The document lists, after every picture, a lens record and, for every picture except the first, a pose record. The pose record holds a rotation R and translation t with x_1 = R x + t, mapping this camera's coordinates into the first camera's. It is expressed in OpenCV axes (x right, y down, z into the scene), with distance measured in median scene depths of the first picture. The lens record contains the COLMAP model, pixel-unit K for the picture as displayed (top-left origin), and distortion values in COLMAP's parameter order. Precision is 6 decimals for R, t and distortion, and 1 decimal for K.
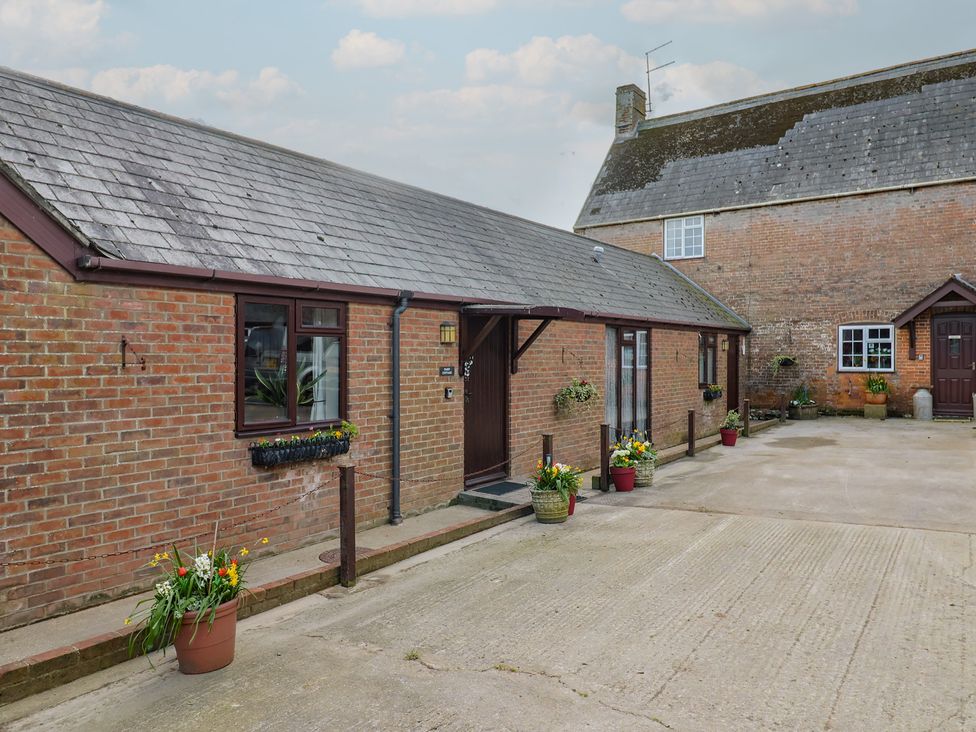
lens RADIAL K [[735.8, 0, 488.0], [0, 735.8, 366.0], [0, 0, 1]] dist [0.001522, -0.000315]
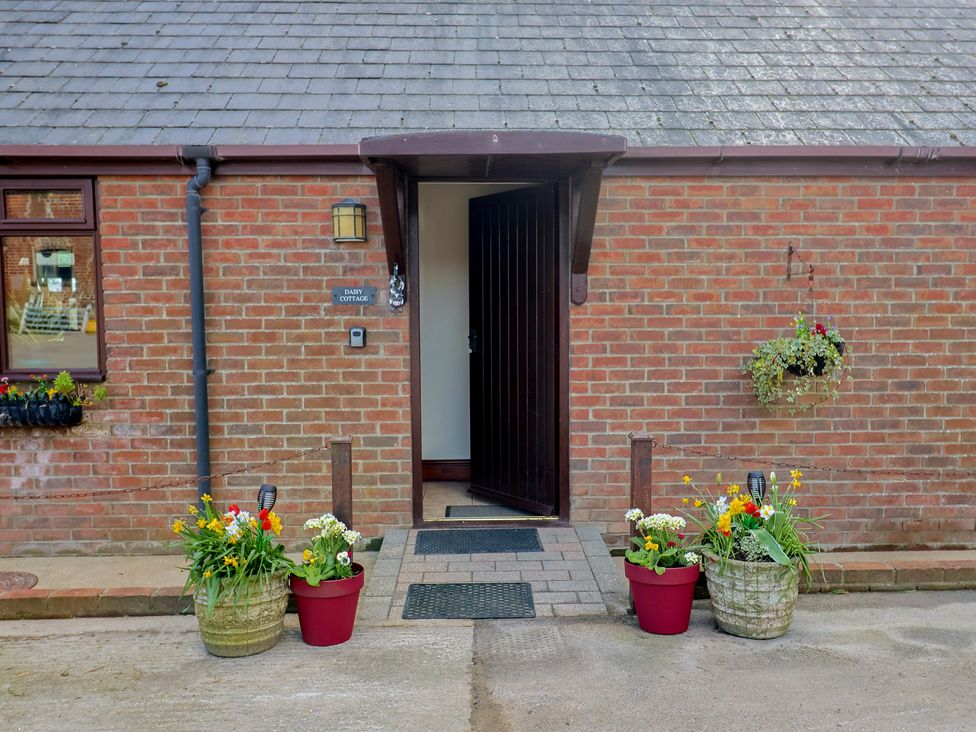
lens RADIAL K [[886.6, 0, 488.3], [0, 886.6, 348.6], [0, 0, 1]] dist [0.005574, 0.003751]
pose [[0.594302, 0.069415, -0.801241, 0.564342], [-0.008463, 0.996753, 0.080075, -0.007348], [0.804197, -0.040808, 0.592960, 0.785356]]
